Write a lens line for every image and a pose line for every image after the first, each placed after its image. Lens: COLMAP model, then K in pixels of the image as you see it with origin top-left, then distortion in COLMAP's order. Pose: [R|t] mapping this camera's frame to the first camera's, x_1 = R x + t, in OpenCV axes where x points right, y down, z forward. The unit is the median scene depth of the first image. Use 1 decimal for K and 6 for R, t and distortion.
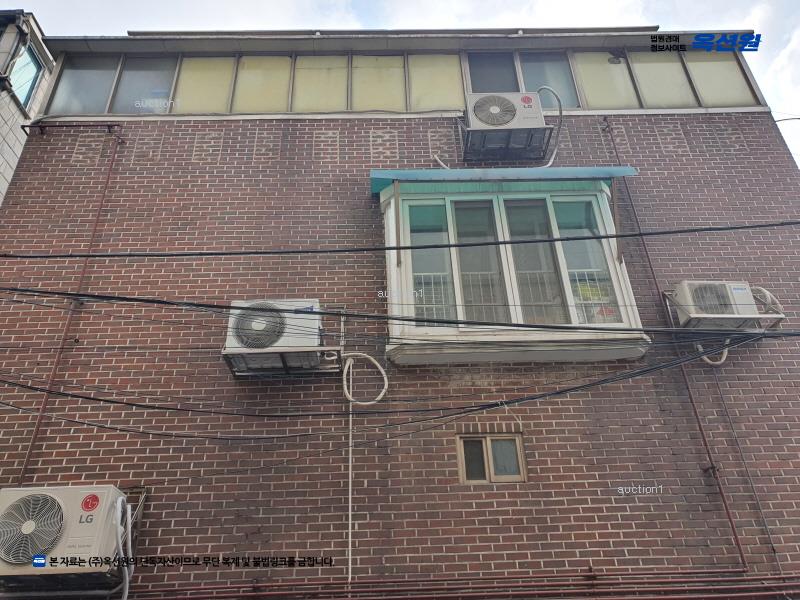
lens RADIAL K [[600.6, 0, 400.0], [0, 600.6, 300.0], [0, 0, 1]] dist [0.030024, -0.000759]
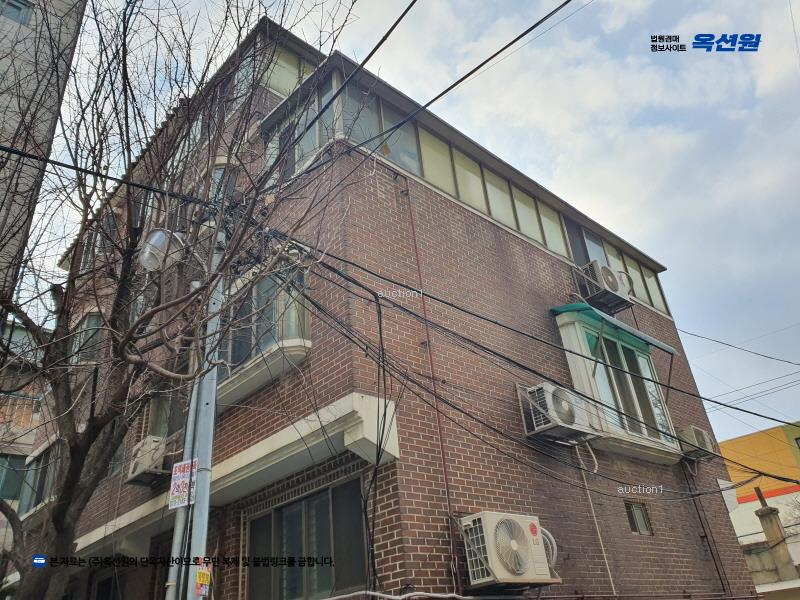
lens RADIAL K [[622.2, 0, 400.0], [0, 622.2, 300.0], [0, 0, 1]] dist [0.029770, 0.006459]
pose [[0.745860, 0.296495, 0.596475, -1.368852], [-0.277481, 0.952376, -0.126431, 0.088996], [-0.605555, -0.071210, 0.792611, 0.104009]]
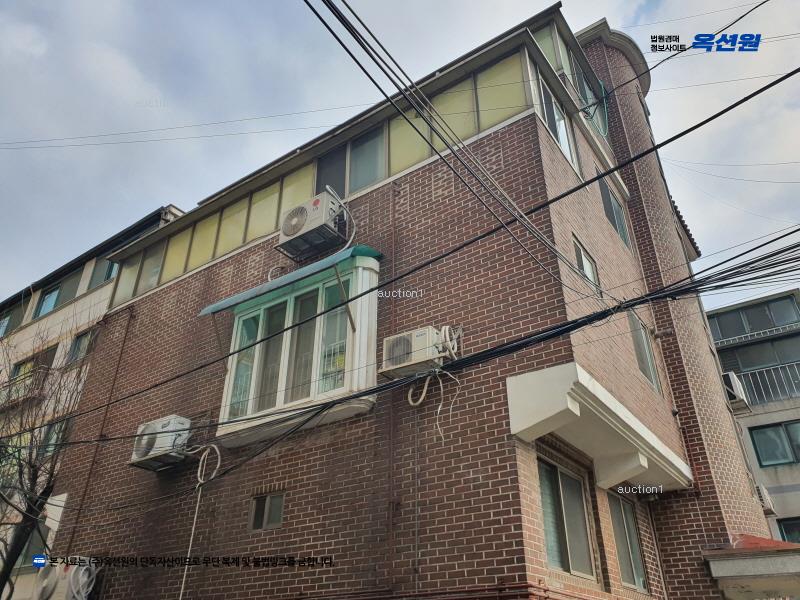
lens RADIAL K [[622.2, 0, 400.0], [0, 622.2, 300.0], [0, 0, 1]] dist [0.029770, 0.006459]
pose [[0.814346, -0.271106, -0.513169, 1.143742], [0.275098, 0.958863, -0.070013, -0.010899], [0.511040, -0.084157, 0.855427, -0.001407]]
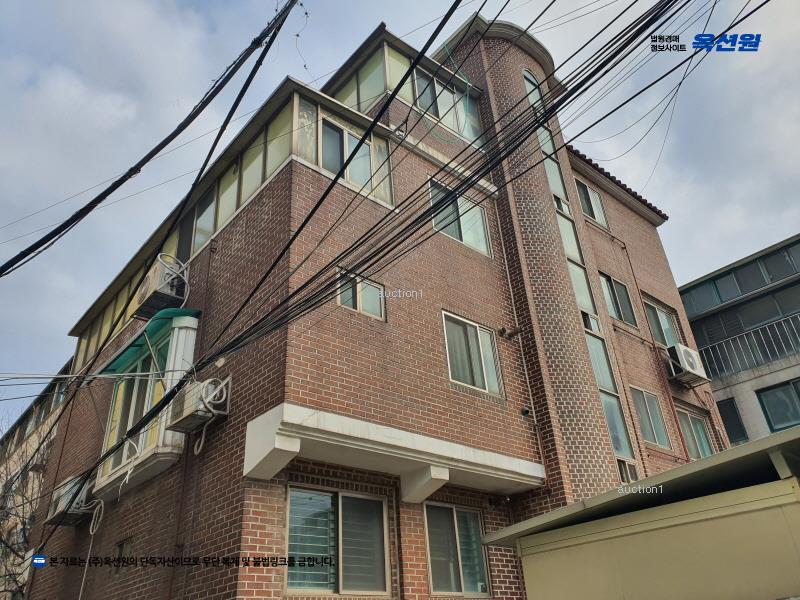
lens RADIAL K [[632.7, 0, 400.0], [0, 632.7, 300.0], [0, 0, 1]] dist [-0.001808, -0.000906]
pose [[0.644112, -0.395851, -0.654539, 1.763417], [0.418720, 0.898561, -0.131381, 0.166847], [0.640151, -0.189445, 0.744525, 0.353746]]
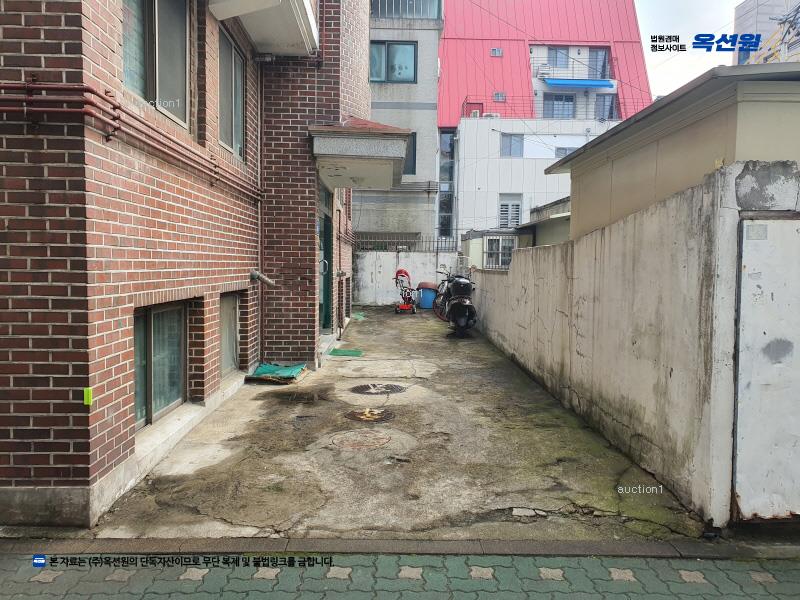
lens RADIAL K [[622.2, 0, 400.0], [0, 622.2, 300.0], [0, 0, 1]] dist [0.029770, 0.006459]
pose [[0.998662, 0.045864, 0.023900, 0.981169], [-0.051428, 0.831797, 0.552693, 0.213159], [0.005469, -0.553183, 0.833042, 0.289586]]
